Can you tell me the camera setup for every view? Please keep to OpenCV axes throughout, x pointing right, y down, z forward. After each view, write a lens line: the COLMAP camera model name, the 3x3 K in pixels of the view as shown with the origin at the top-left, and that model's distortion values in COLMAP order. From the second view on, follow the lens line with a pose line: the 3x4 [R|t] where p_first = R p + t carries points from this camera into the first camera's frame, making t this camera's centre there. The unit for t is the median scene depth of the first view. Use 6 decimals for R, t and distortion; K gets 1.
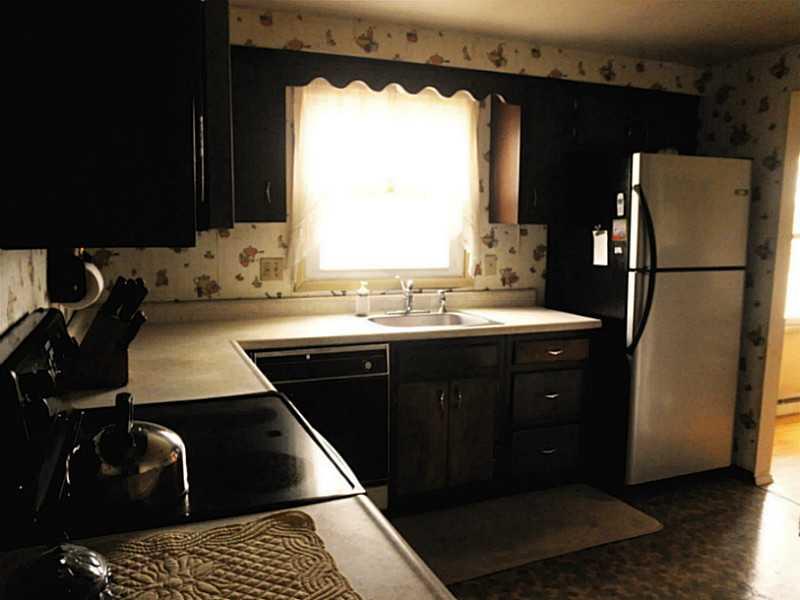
lens RADIAL K [[657.9, 0, 400.0], [0, 657.9, 300.0], [0, 0, 1]] dist [-0.059269, -0.000607]
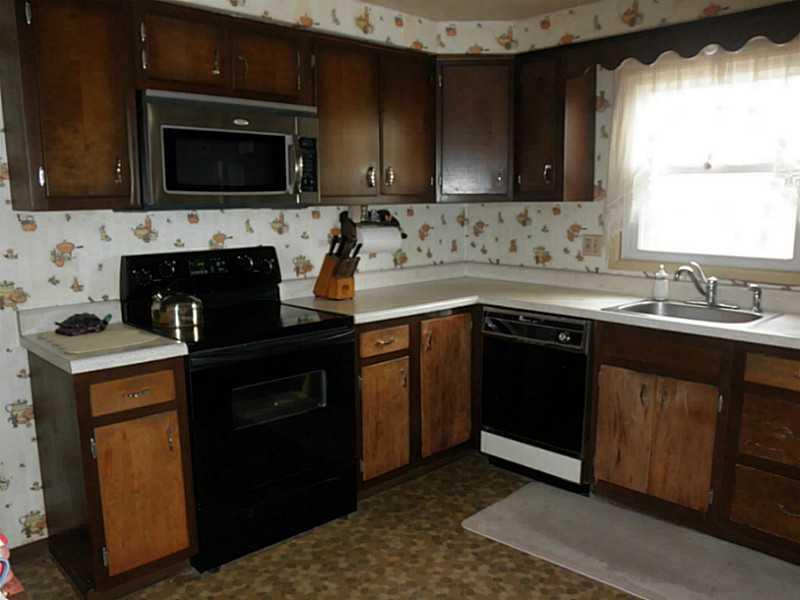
lens RADIAL K [[668.1, 0, 400.0], [0, 668.1, 300.0], [0, 0, 1]] dist [-0.010687, -0.002489]
pose [[0.379458, 0.132363, -0.915692, 0.719354], [-0.109961, 0.989151, 0.097414, -0.030881], [0.918651, 0.063726, 0.389896, 0.292741]]
